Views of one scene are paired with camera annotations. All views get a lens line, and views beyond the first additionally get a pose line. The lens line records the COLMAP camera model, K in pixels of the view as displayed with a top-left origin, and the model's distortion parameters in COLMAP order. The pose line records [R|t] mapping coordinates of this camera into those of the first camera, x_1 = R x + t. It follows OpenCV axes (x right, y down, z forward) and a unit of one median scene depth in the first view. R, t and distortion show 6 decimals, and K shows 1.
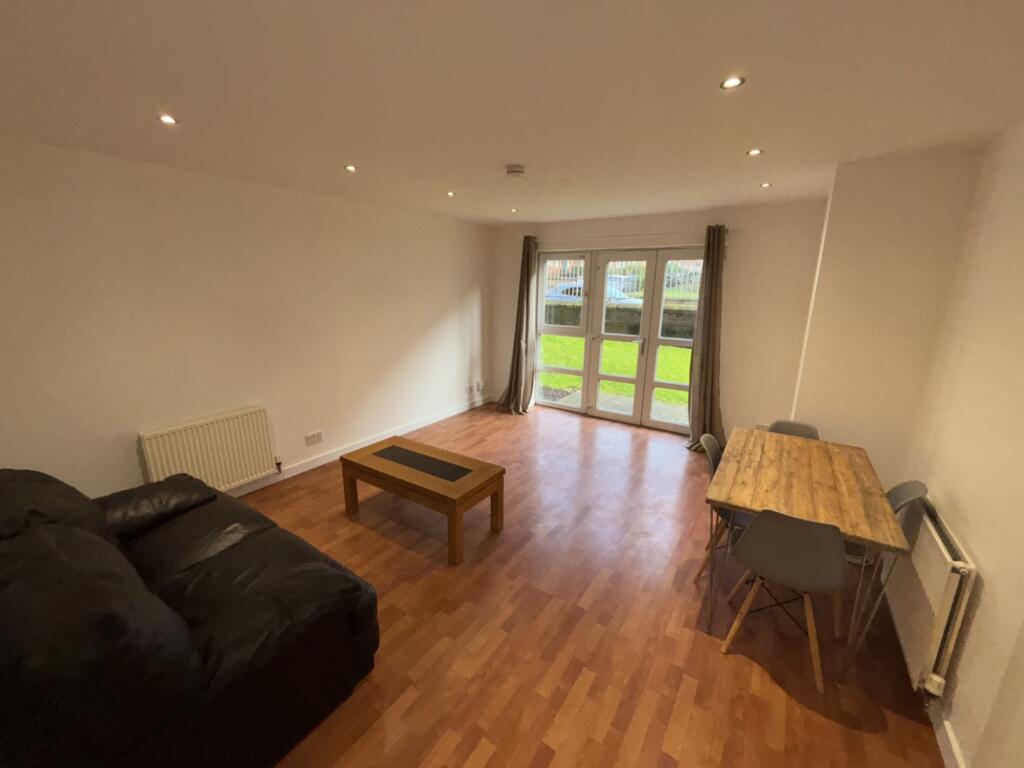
lens RADIAL K [[414.7, 0, 517.0], [0, 414.7, 384.6], [0, 0, 1]] dist [0.002438, -0.001081]
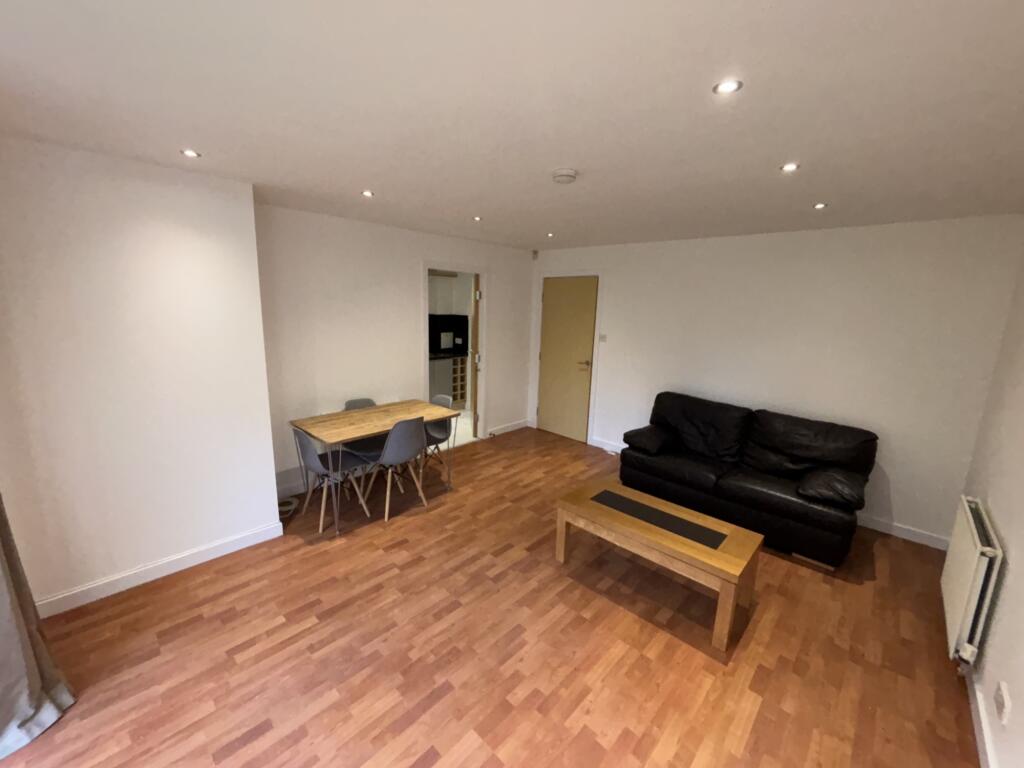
lens RADIAL K [[414.7, 0, 516.7], [0, 414.7, 383.0], [0, 0, 1]] dist [0.002438, -0.001081]
pose [[-0.985843, -0.070821, 0.151981, -0.038118], [-0.000542, 0.907762, 0.419485, -0.270463], [-0.167671, 0.413464, -0.894949, 1.062546]]
